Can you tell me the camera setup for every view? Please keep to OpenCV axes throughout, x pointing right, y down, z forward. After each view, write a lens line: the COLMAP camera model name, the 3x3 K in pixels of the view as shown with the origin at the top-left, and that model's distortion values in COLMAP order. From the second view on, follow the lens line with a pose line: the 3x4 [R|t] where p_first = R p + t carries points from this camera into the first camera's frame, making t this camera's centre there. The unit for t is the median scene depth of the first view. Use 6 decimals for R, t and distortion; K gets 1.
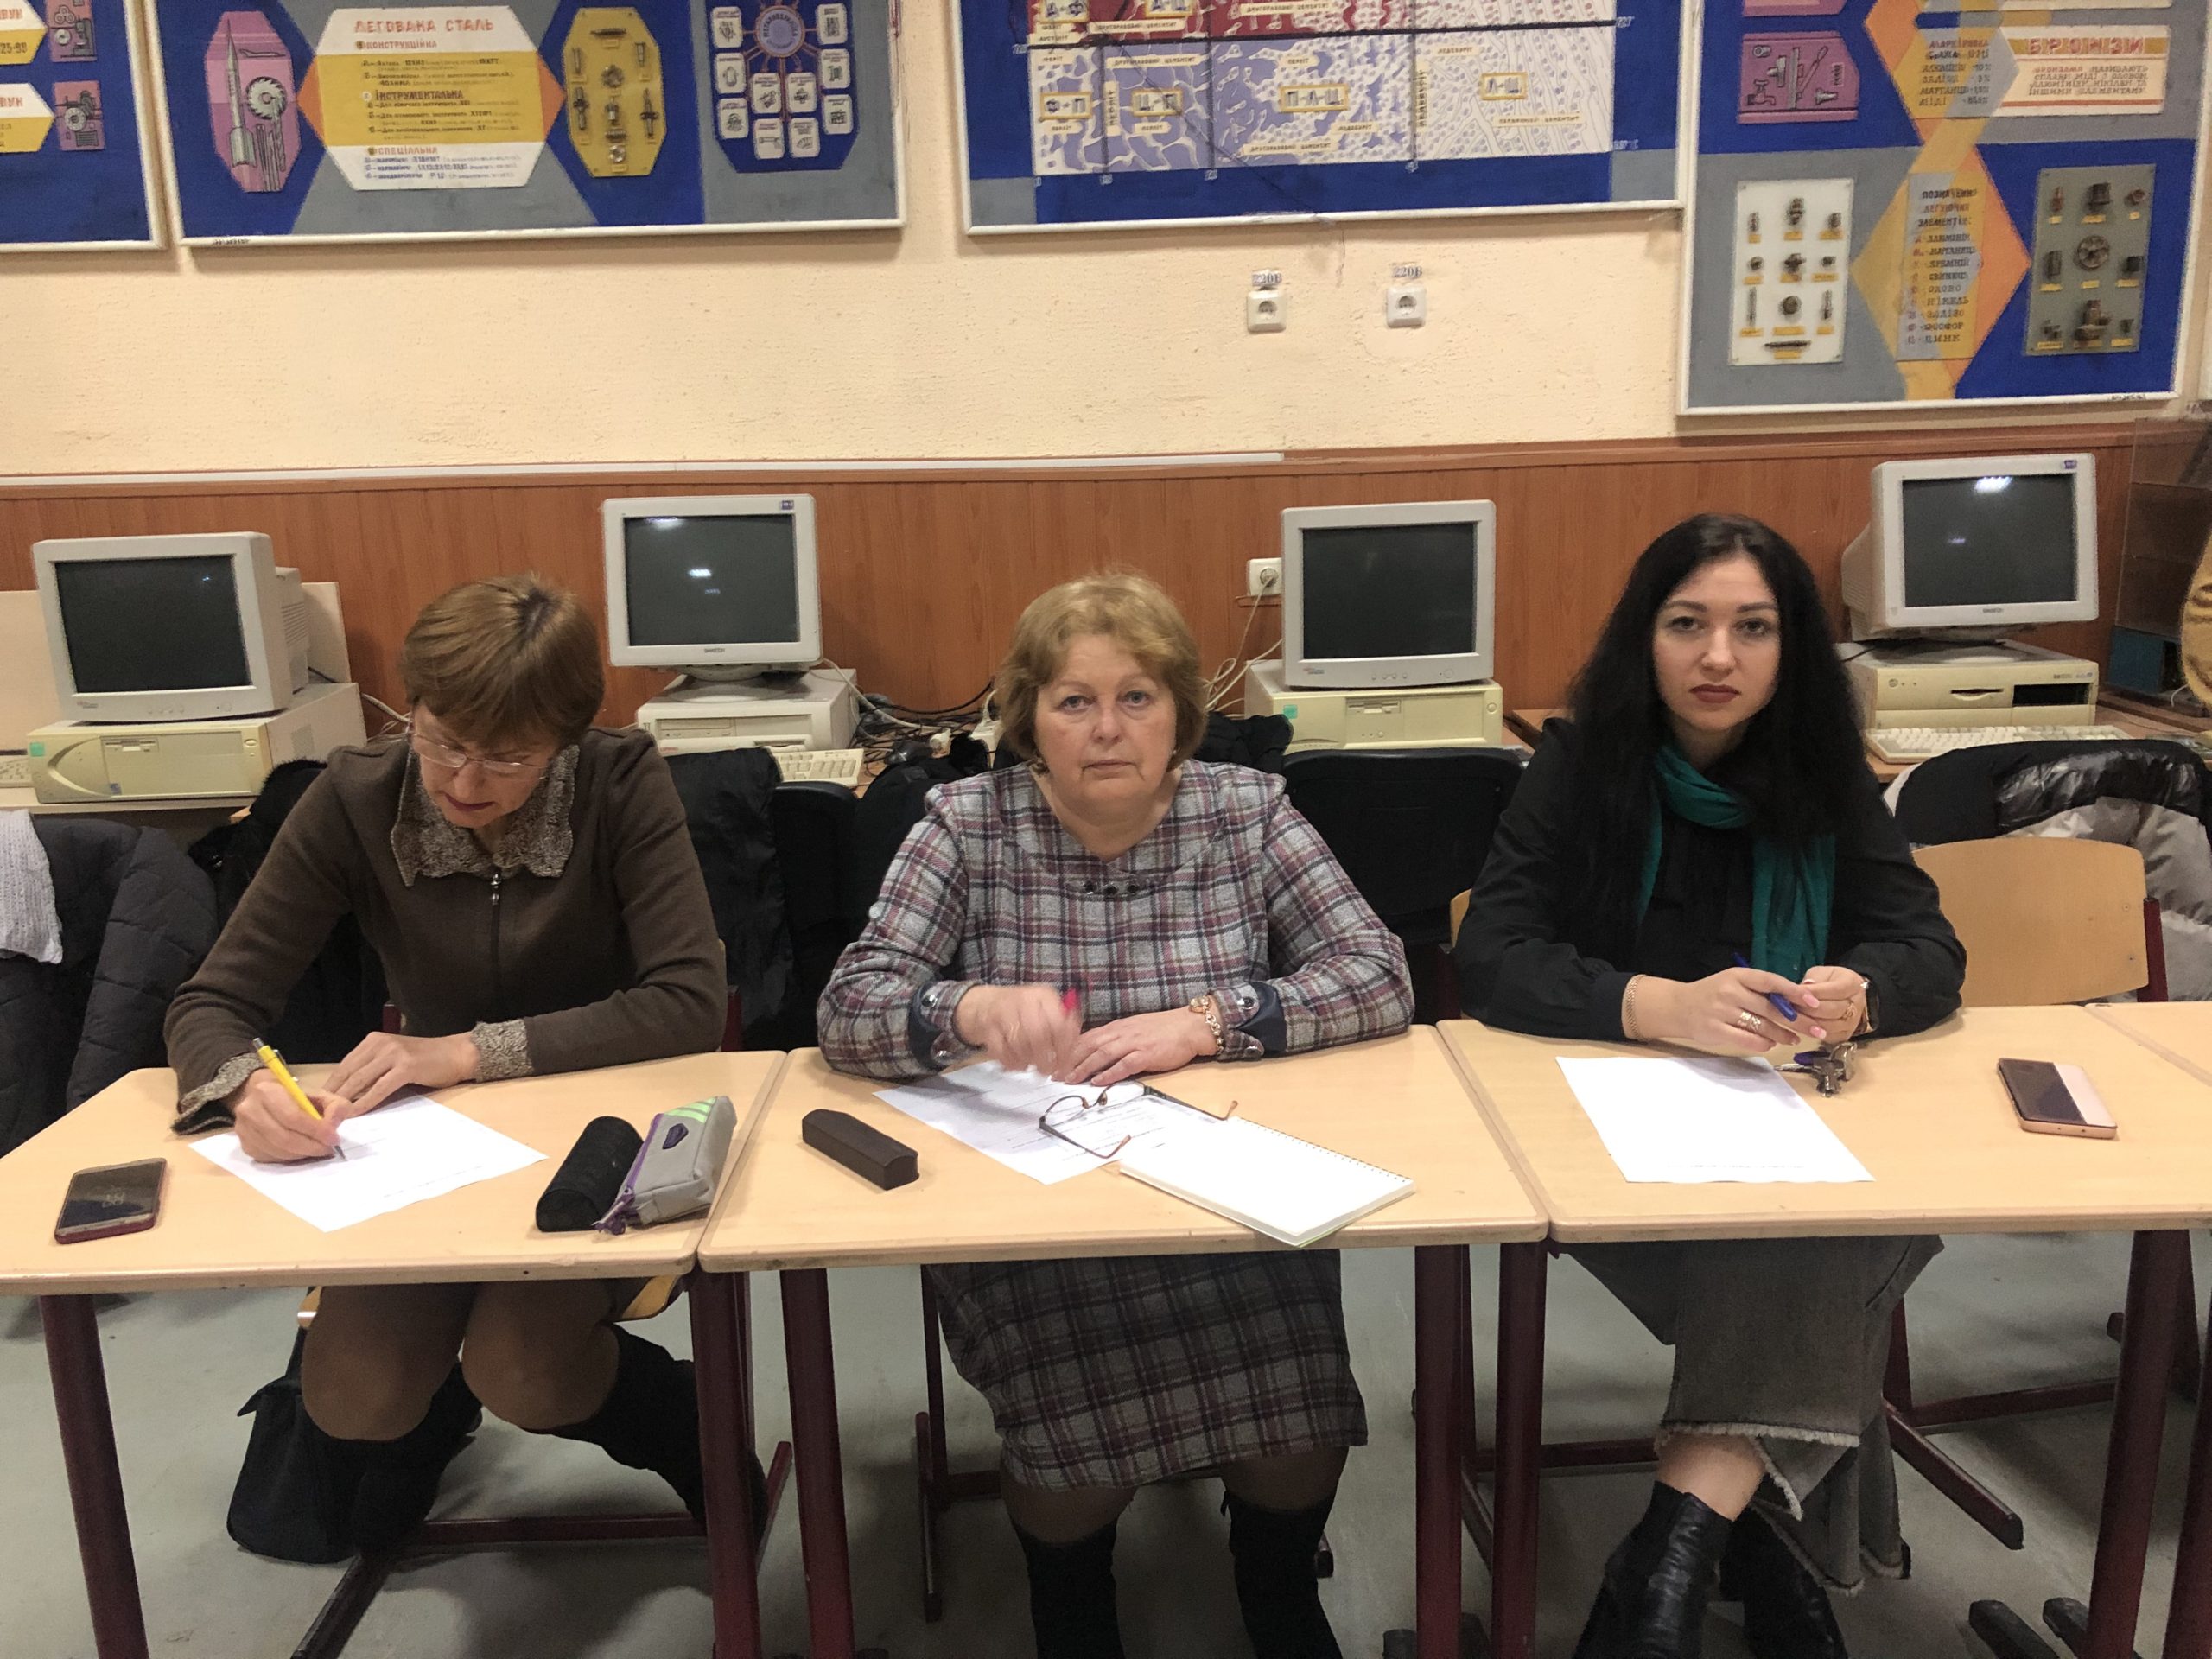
lens RADIAL K [[1792.9, 0, 1114.0], [0, 1792.9, 815.0], [0, 0, 1]] dist [0.000644, 0.011557]
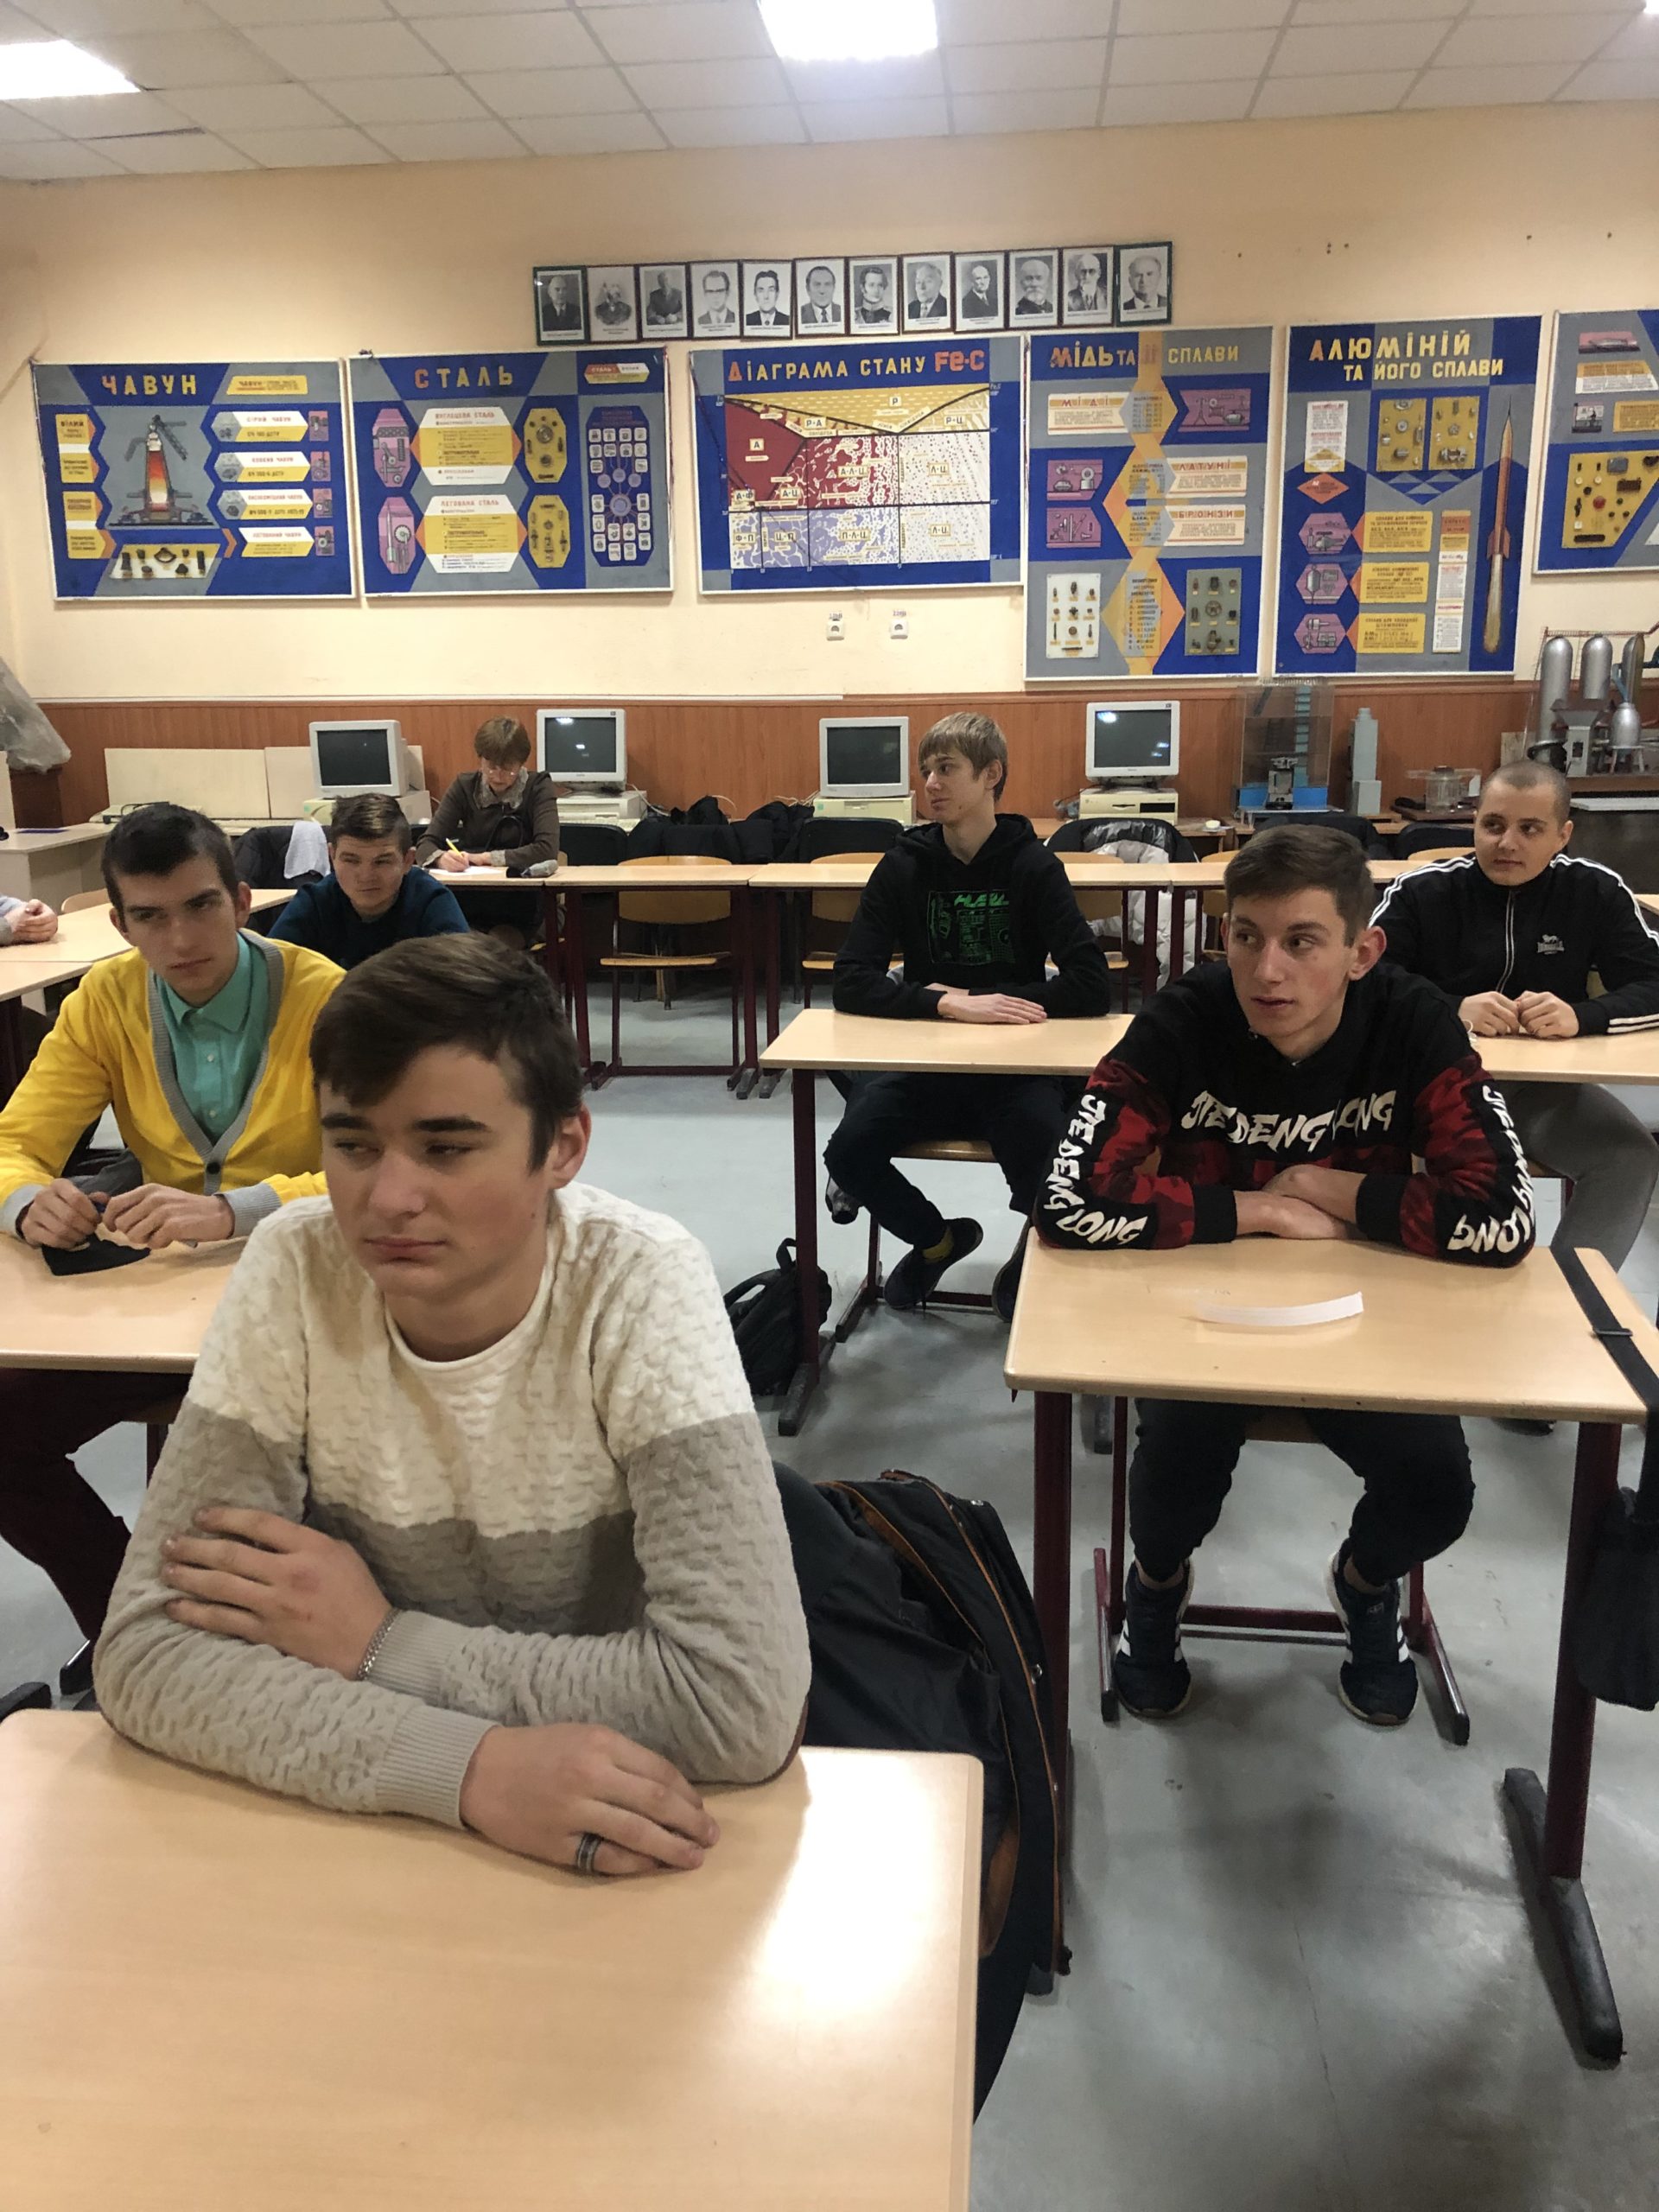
lens RADIAL K [[1792.9, 0, 826.8], [0, 1792.9, 1117.2], [0, 0, 1]] dist [0.000644, 0.011557]
pose [[0.992162, 0.043722, -0.117060, 0.369814], [-0.040760, 0.998788, 0.027582, 0.262787], [0.118124, -0.022595, 0.992742, -1.233535]]
